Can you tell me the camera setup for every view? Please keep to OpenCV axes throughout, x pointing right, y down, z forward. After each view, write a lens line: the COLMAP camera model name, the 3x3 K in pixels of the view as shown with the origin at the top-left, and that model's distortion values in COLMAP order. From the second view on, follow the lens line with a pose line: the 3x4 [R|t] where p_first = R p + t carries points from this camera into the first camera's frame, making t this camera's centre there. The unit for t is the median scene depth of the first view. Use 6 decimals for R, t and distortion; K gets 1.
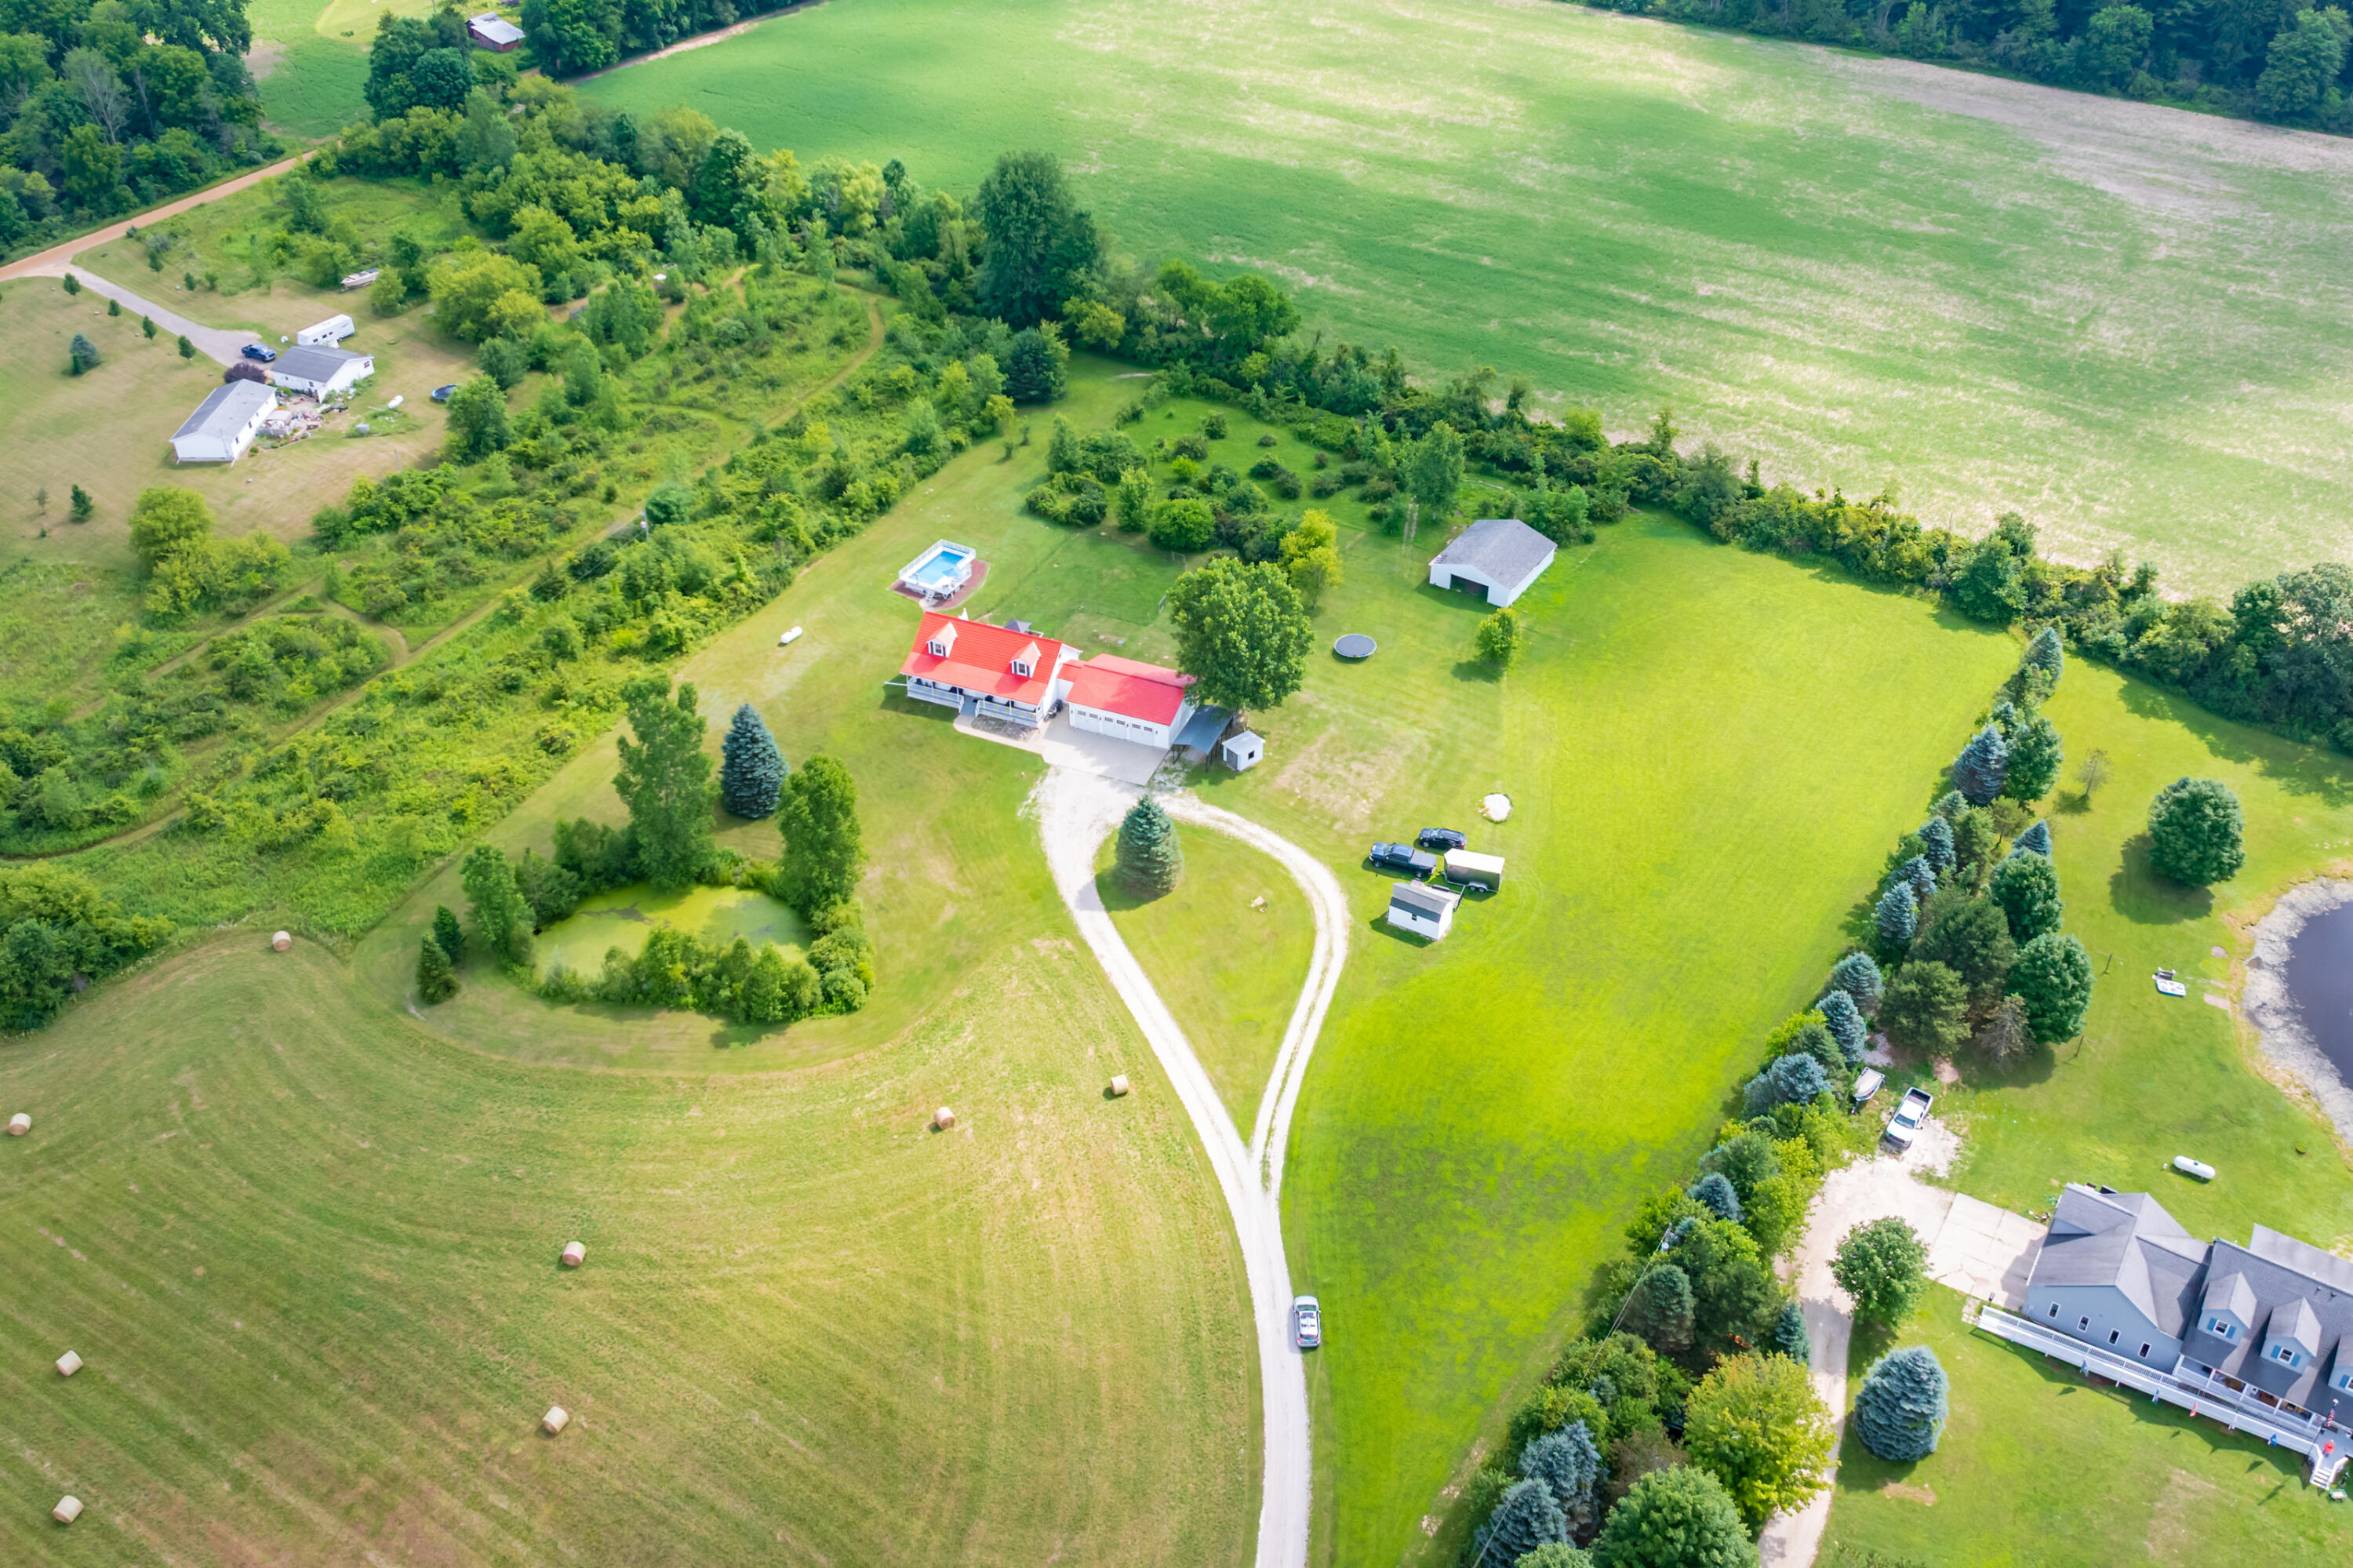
lens RADIAL K [[1674.8, 0, 1176.5], [0, 1674.8, 784.0], [0, 0, 1]] dist [-0.012964, 0.006268]
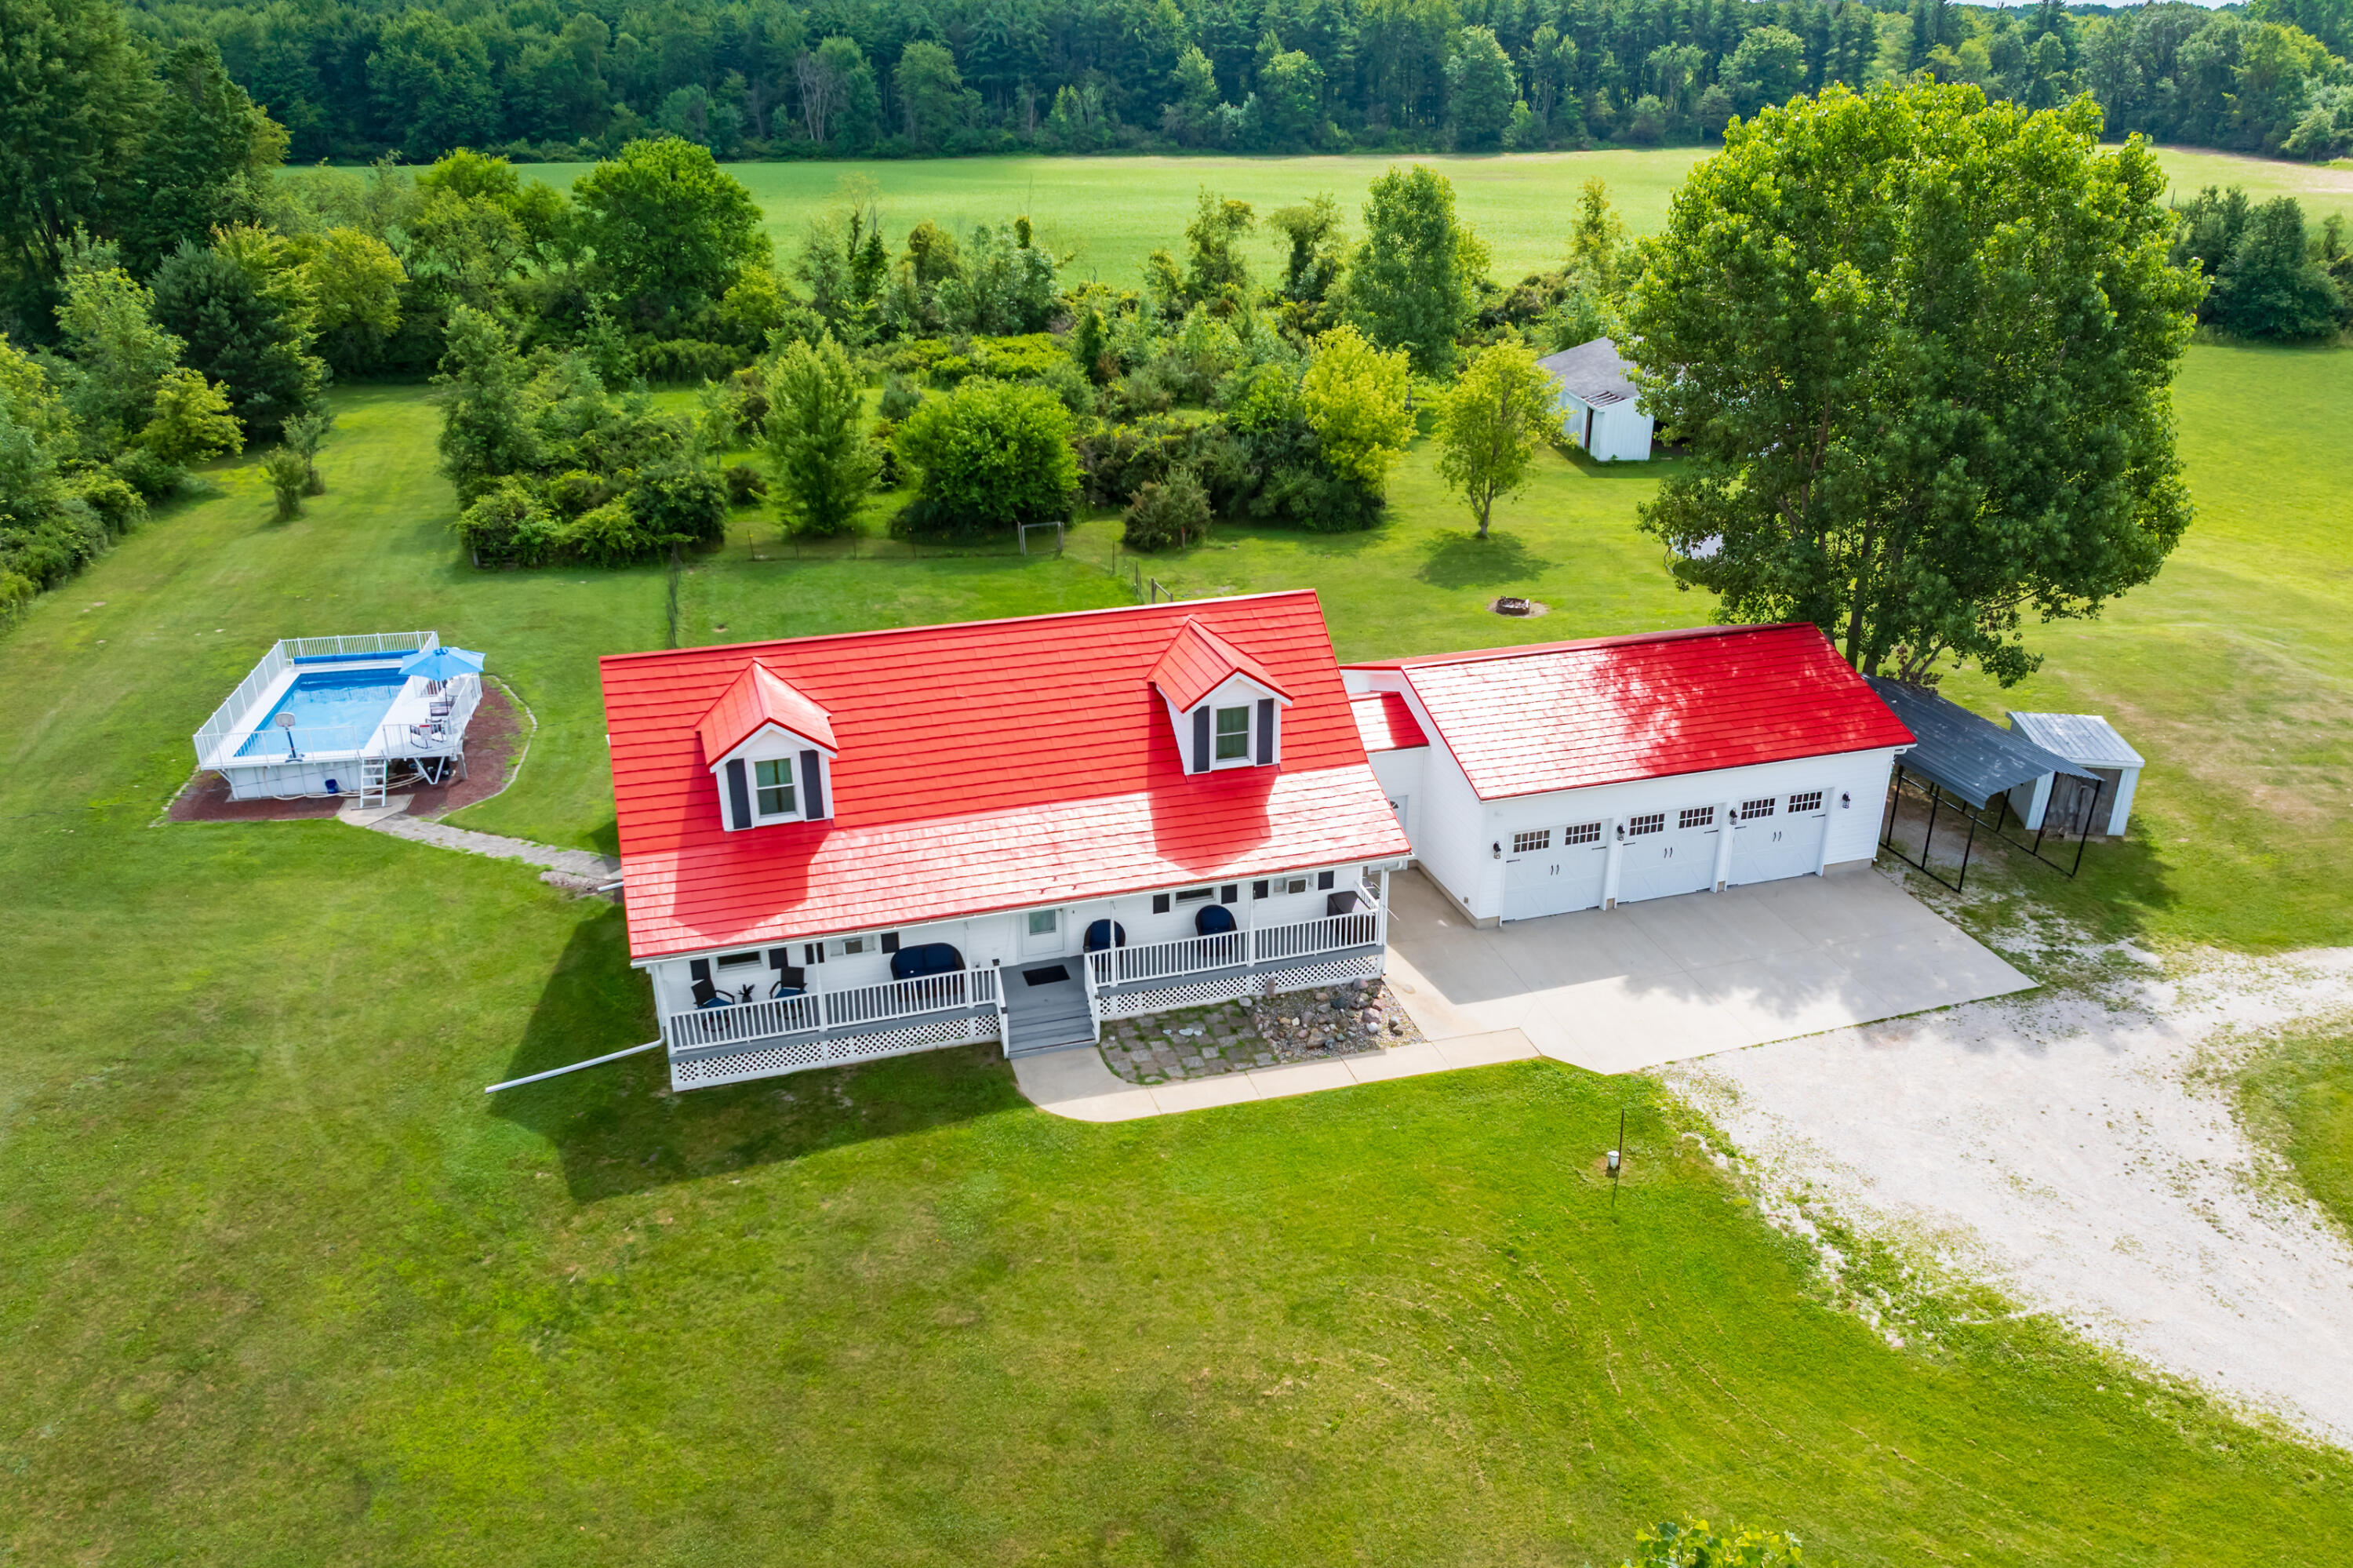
lens RADIAL K [[1674.8, 0, 1176.5], [0, 1674.8, 784.0], [0, 0, 1]] dist [-0.012964, 0.006268]
pose [[0.770557, -0.256887, 0.583310, -0.201002], [0.392257, 0.912470, -0.116328, -0.037337], [-0.502370, 0.318445, 0.803876, 0.747550]]
